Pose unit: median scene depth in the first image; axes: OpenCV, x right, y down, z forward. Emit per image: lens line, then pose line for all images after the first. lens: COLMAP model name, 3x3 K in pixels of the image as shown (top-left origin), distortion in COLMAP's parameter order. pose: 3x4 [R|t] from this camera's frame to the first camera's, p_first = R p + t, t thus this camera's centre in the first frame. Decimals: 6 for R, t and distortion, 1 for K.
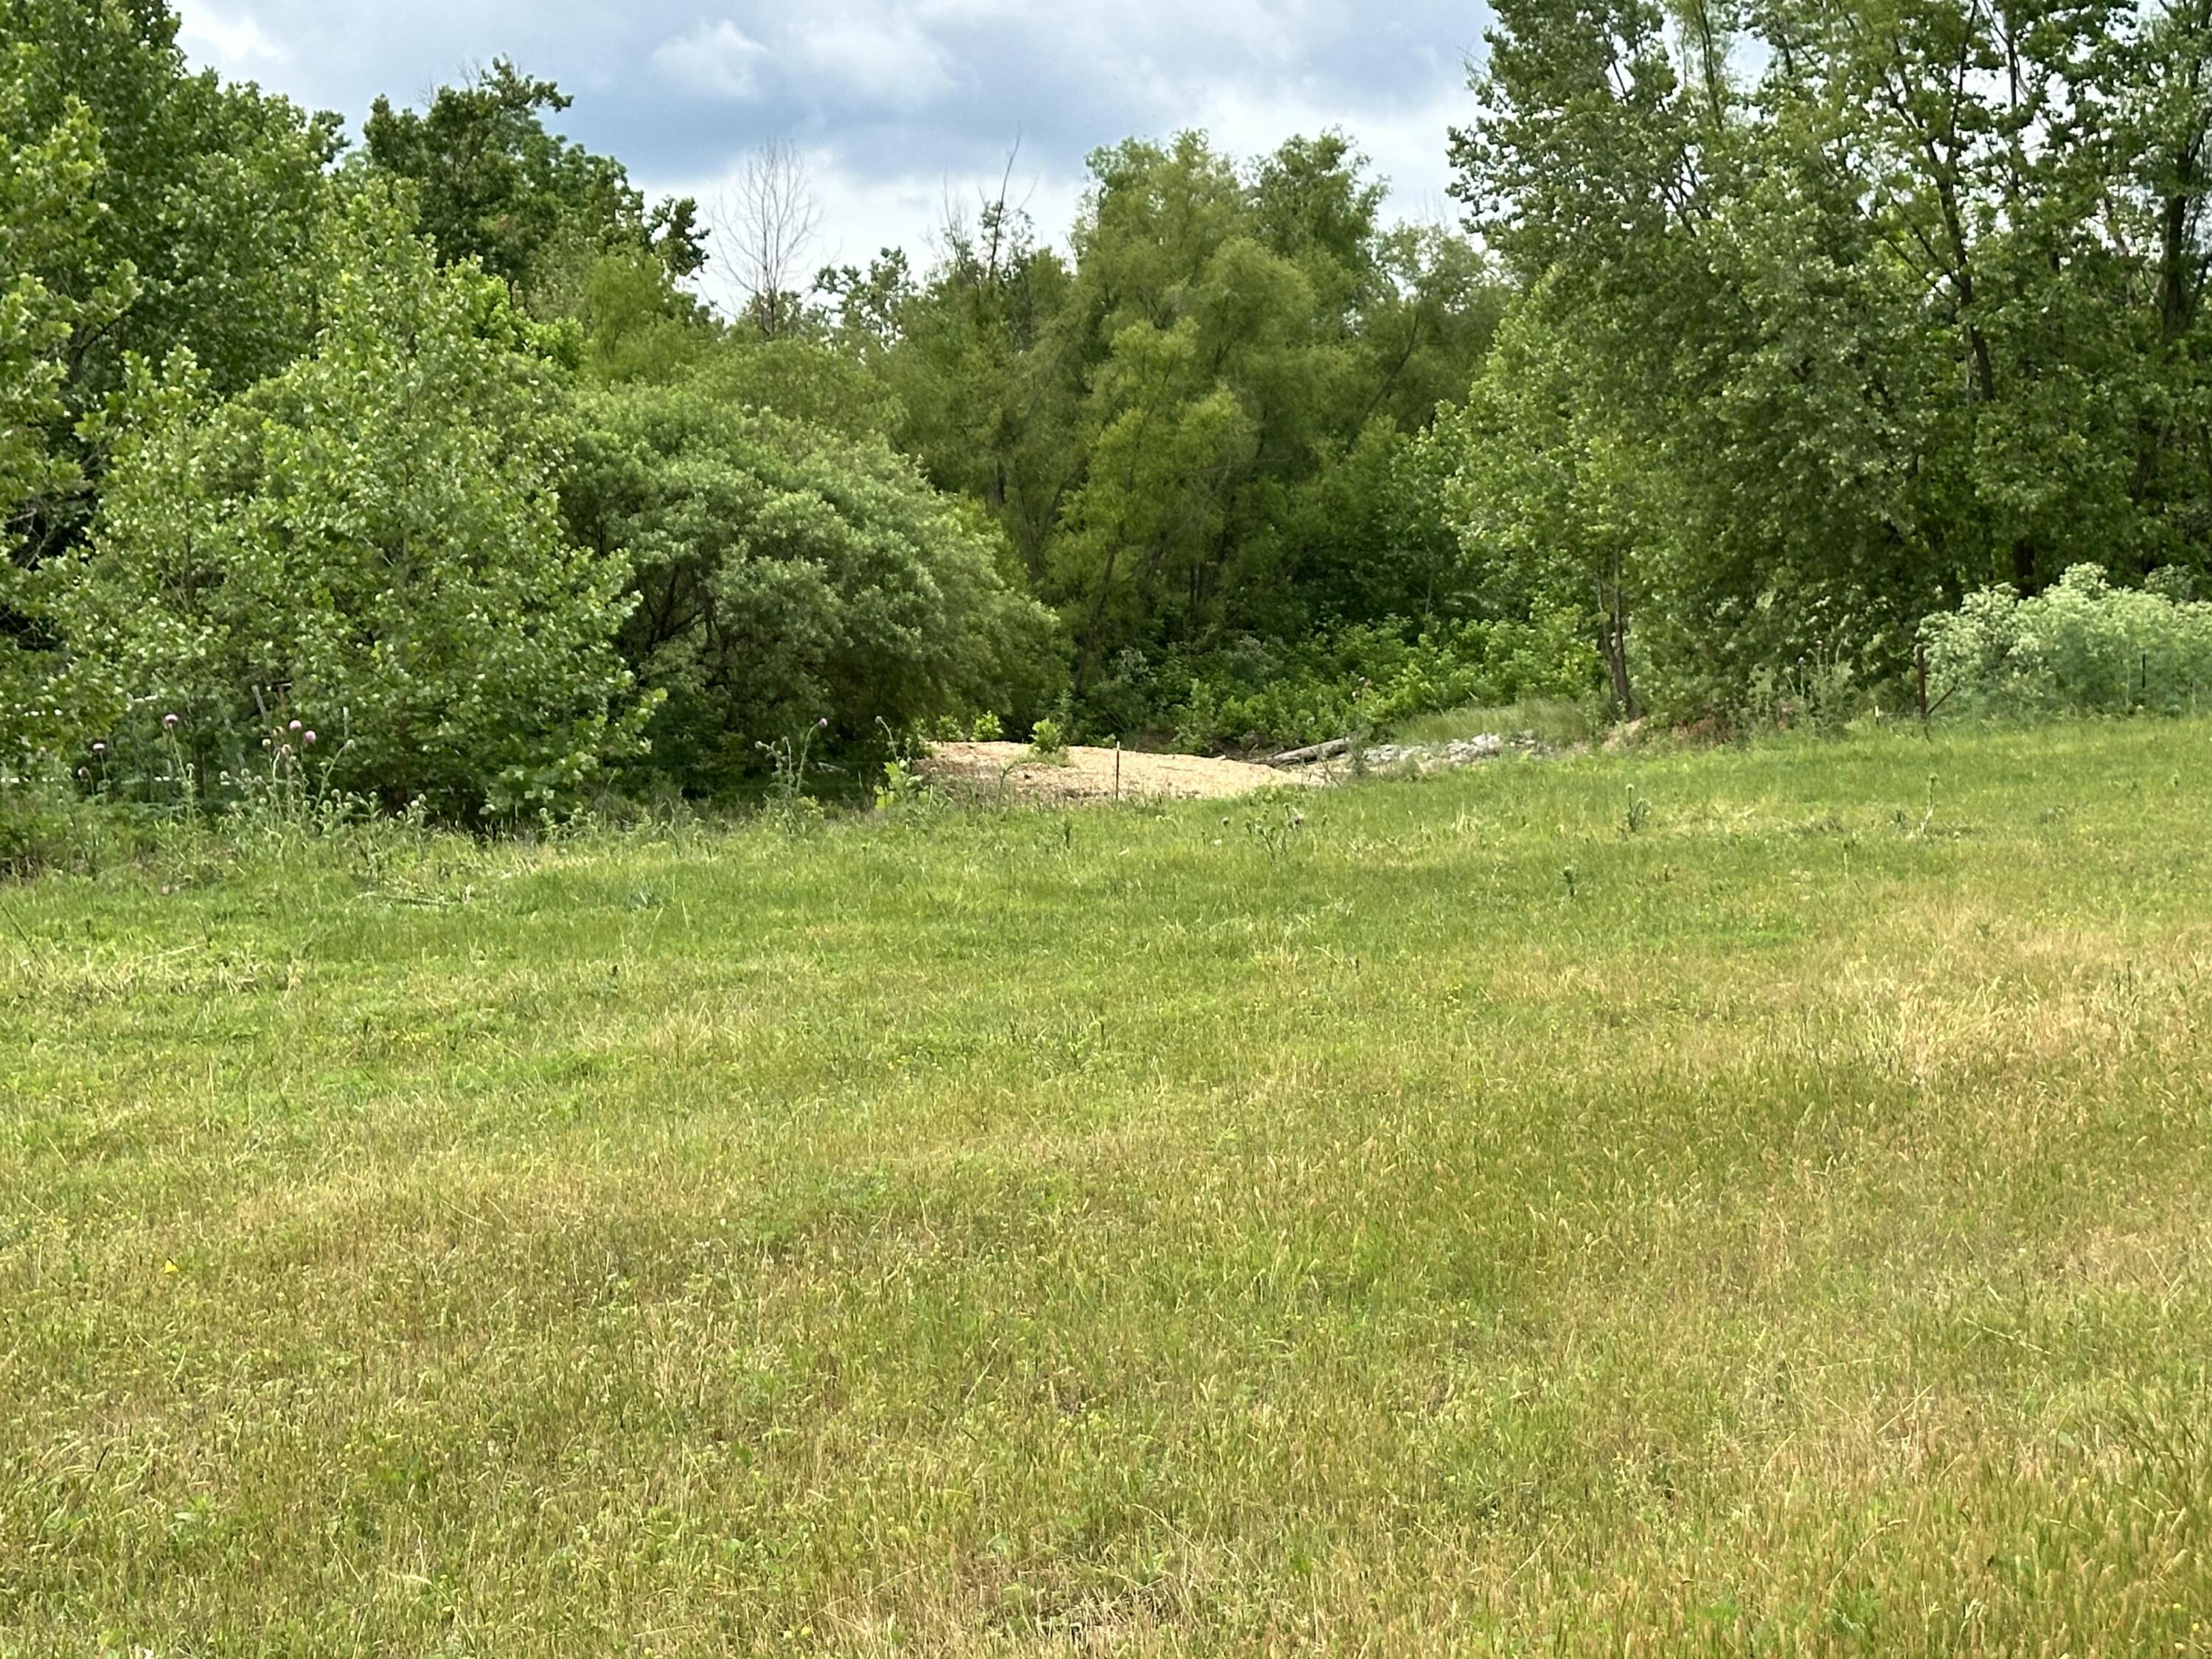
lens RADIAL K [[4334.8, 0, 1106.3], [0, 4334.8, 829.7], [0, 0, 1]] dist [-0.281297, -0.051677]
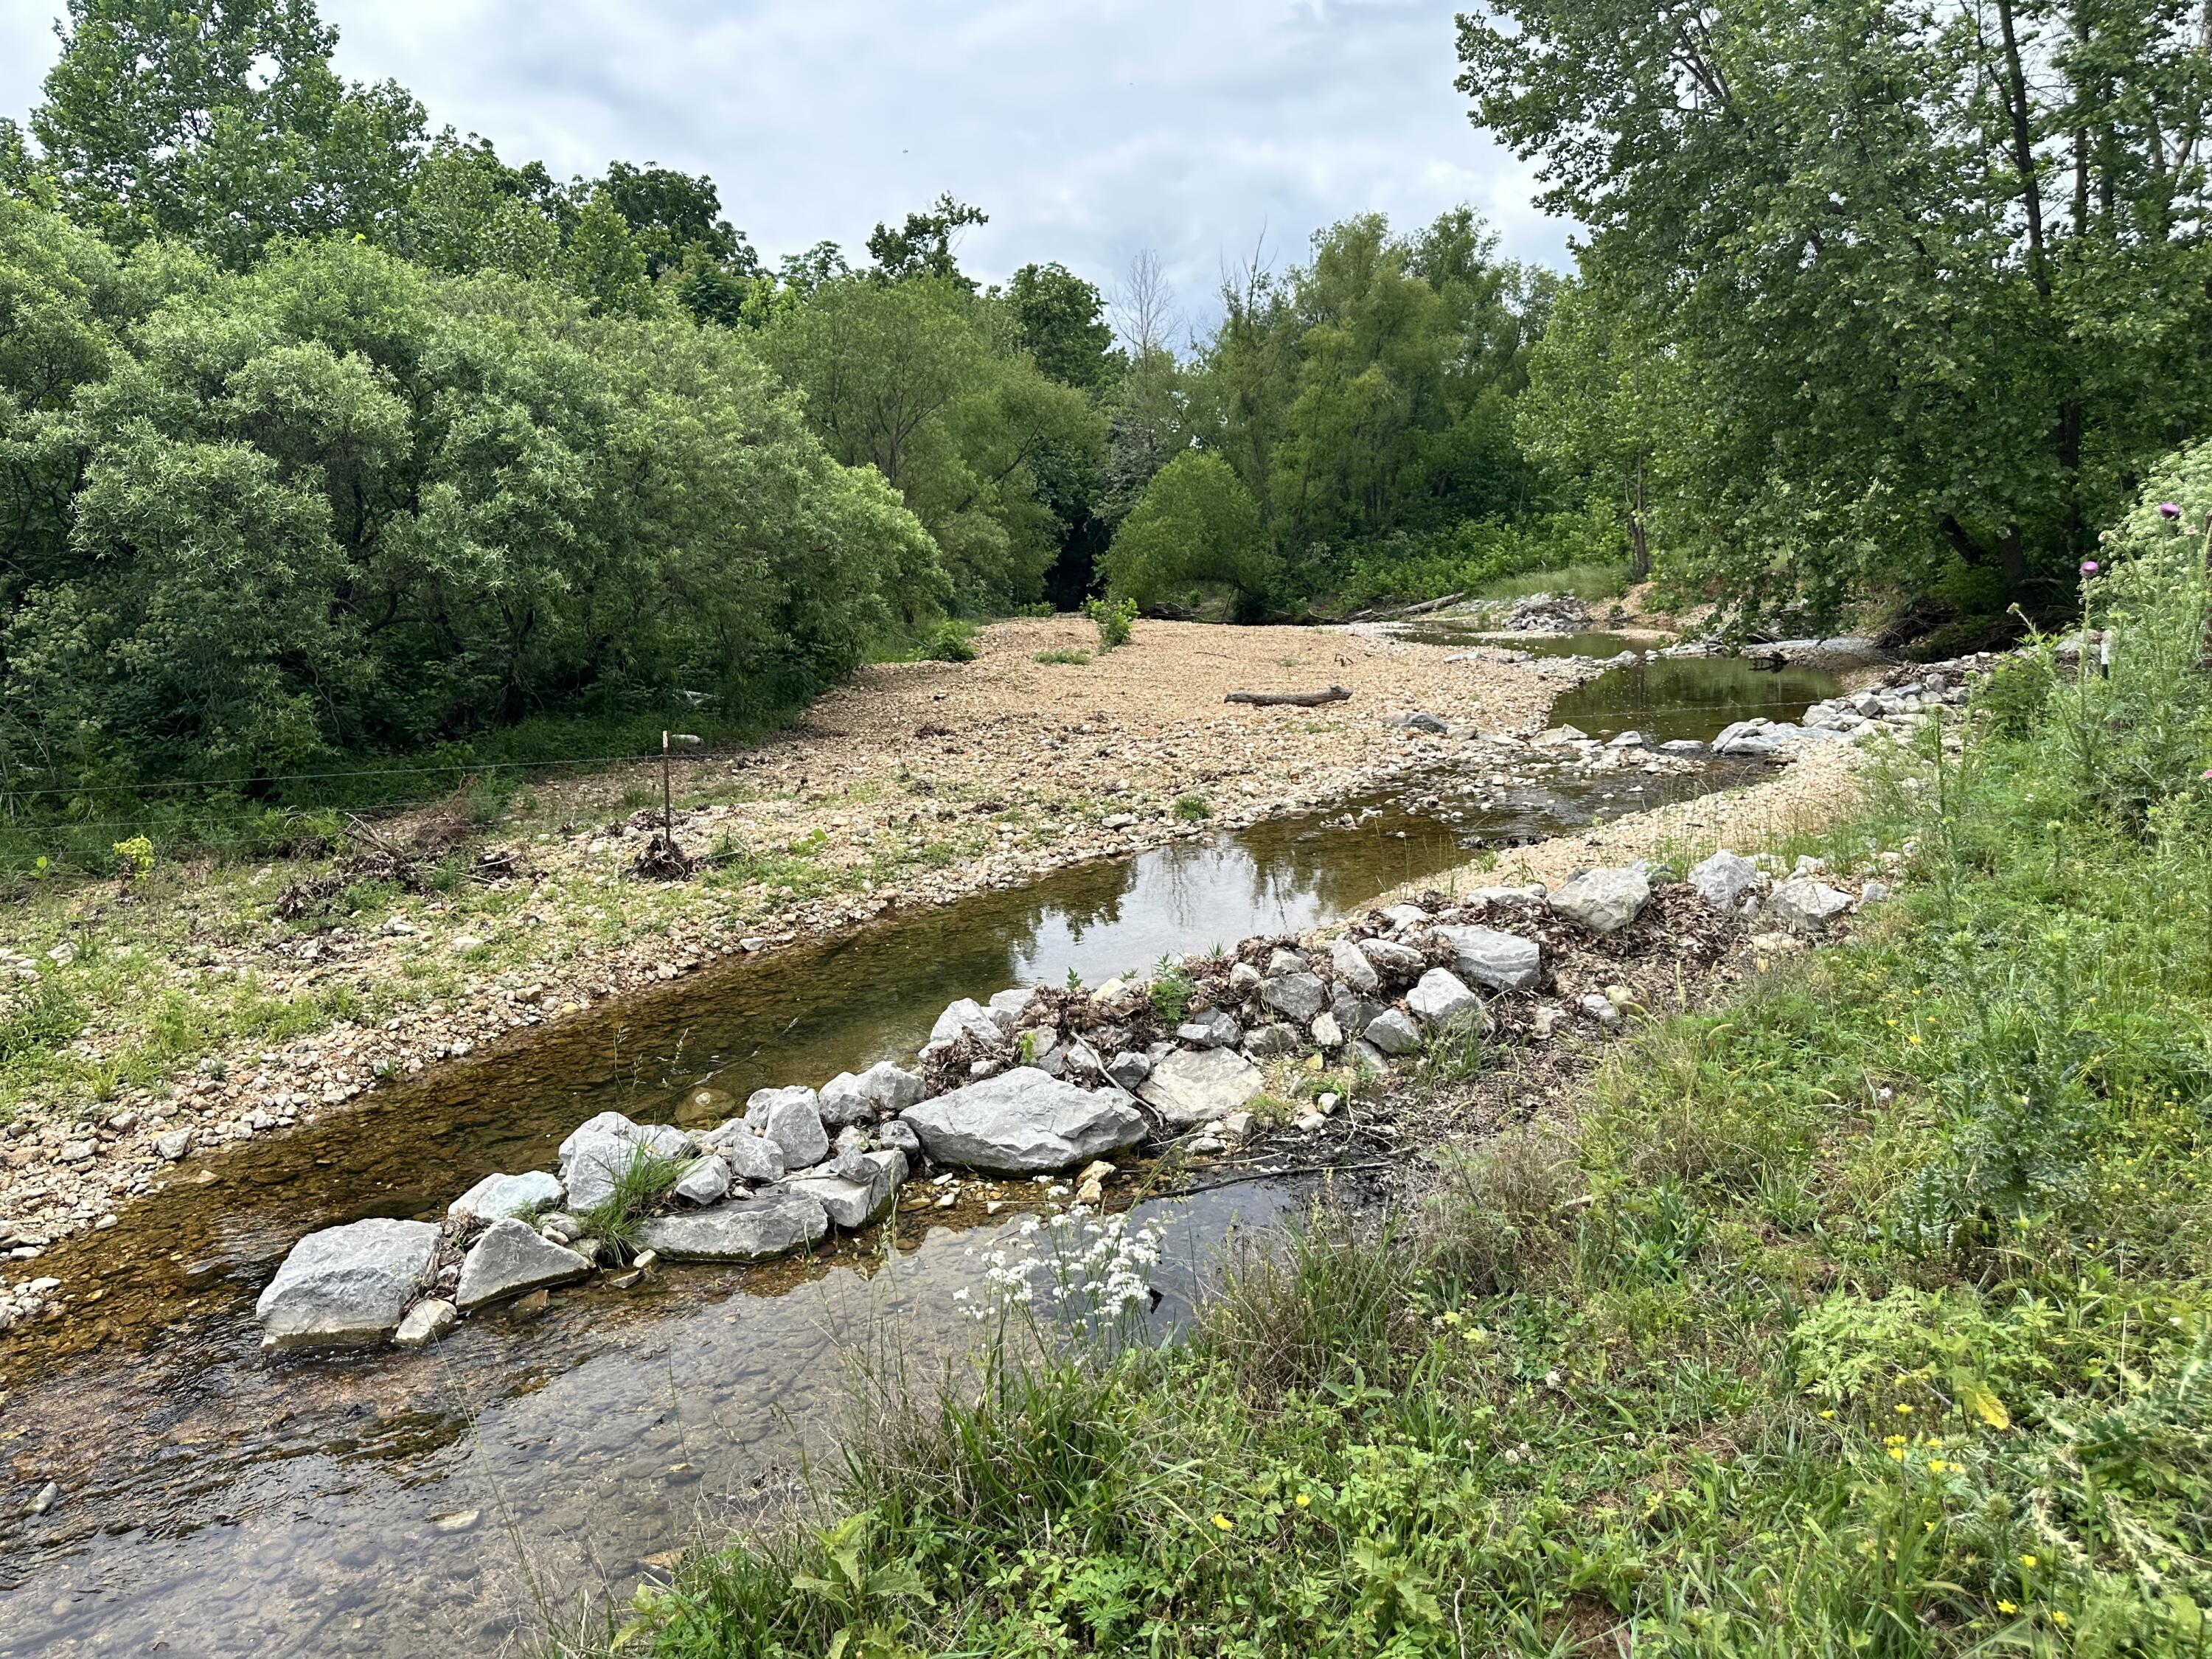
lens RADIAL K [[1523.5, 0, 1096.1], [0, 1523.5, 826.3], [0, 0, 1]] dist [0.047972, -0.151865]
pose [[0.972556, 0.002206, -0.232659, 0.057957], [0.030939, 0.989849, 0.138712, -0.018863], [0.230603, -0.142103, 0.962616, 0.432932]]
